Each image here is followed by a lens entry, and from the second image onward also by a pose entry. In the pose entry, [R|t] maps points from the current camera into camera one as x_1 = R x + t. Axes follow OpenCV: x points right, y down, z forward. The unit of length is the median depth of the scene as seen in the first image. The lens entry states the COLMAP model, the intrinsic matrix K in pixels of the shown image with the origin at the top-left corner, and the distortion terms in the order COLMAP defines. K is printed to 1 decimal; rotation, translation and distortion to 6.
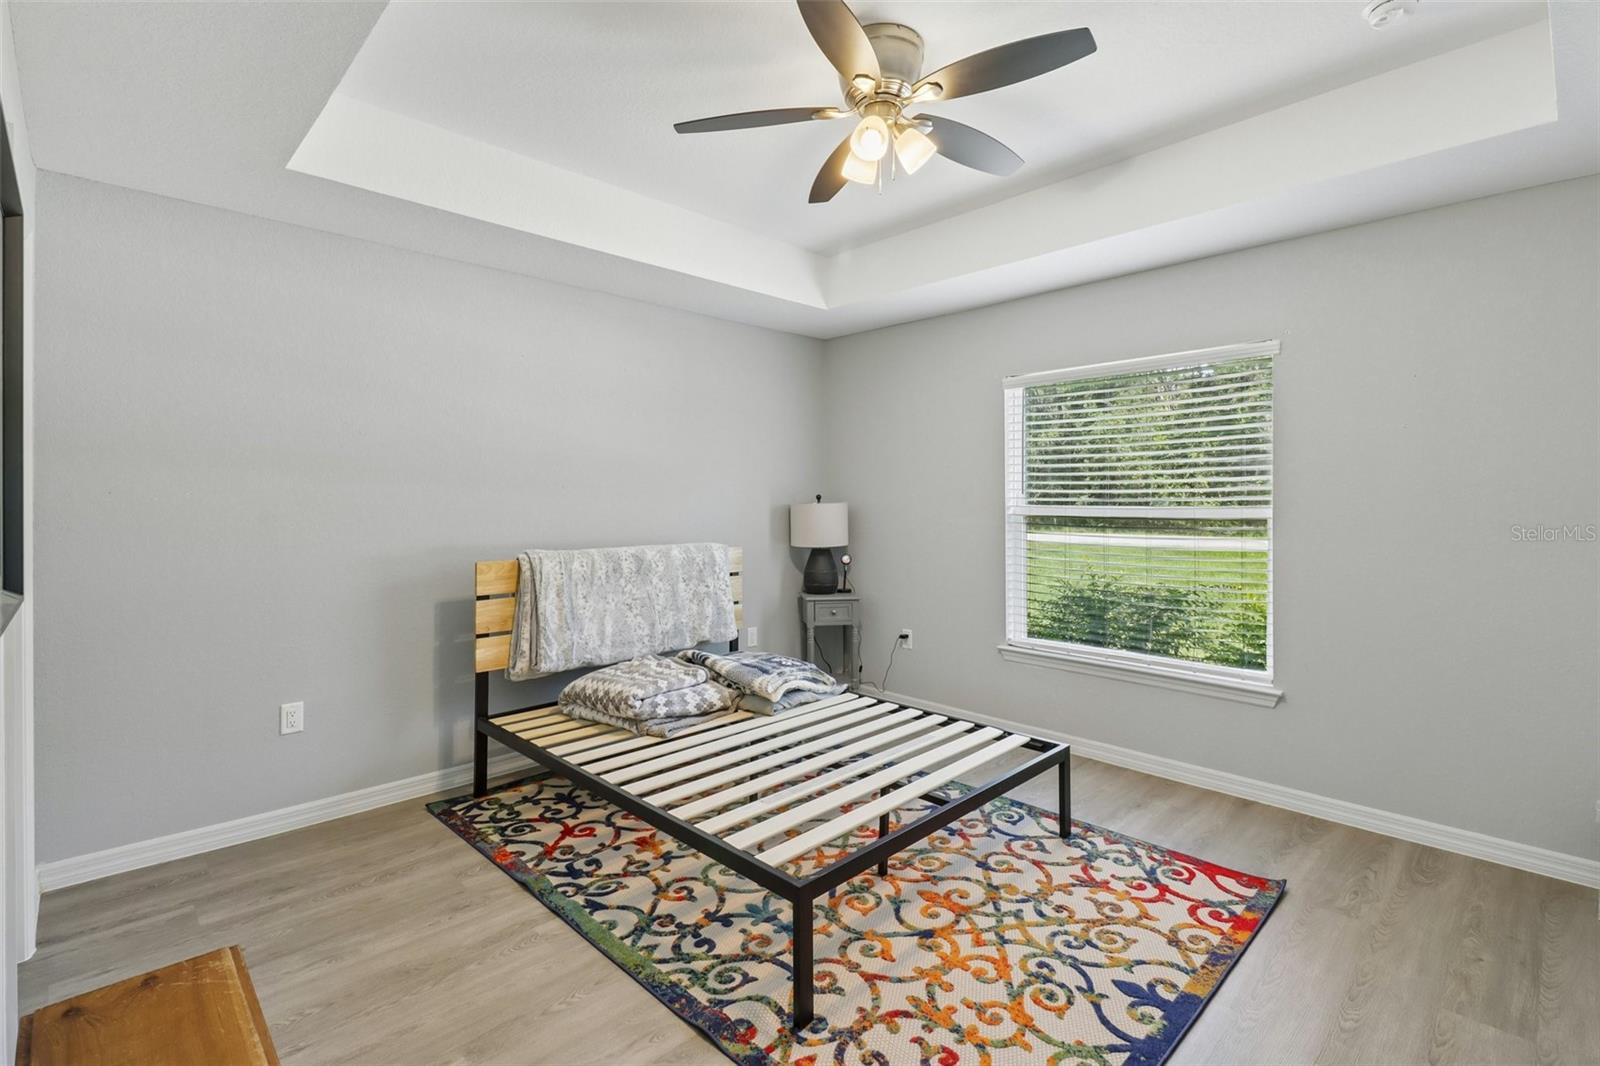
lens RADIAL K [[740.5, 0, 797.4], [0, 740.5, 503.3], [0, 0, 1]] dist [0.020858, -0.015148]
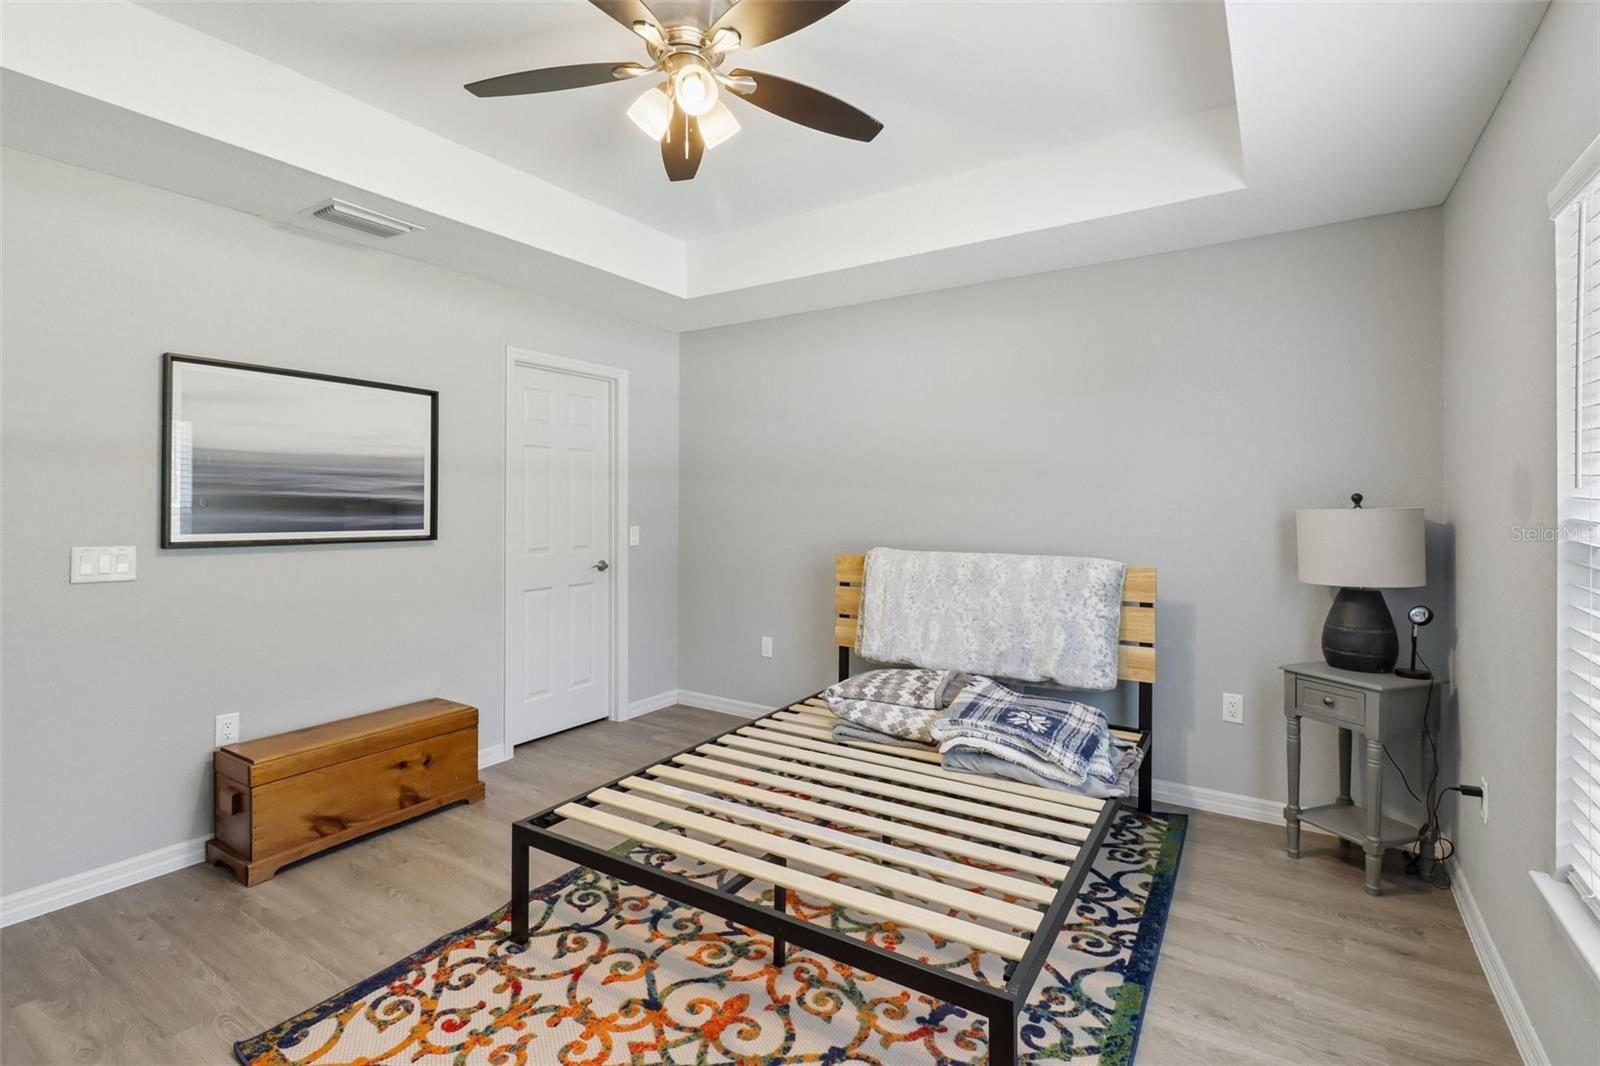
lens RADIAL K [[732.7, 0, 800.0], [0, 732.7, 533.0], [0, 0, 1]] dist [-0.000402, -0.015950]
pose [[0.229194, 0.042247, -0.972463, 0.878742], [-0.008033, 0.999106, 0.041512, -0.002502], [0.973348, -0.001703, 0.229329, 0.846151]]
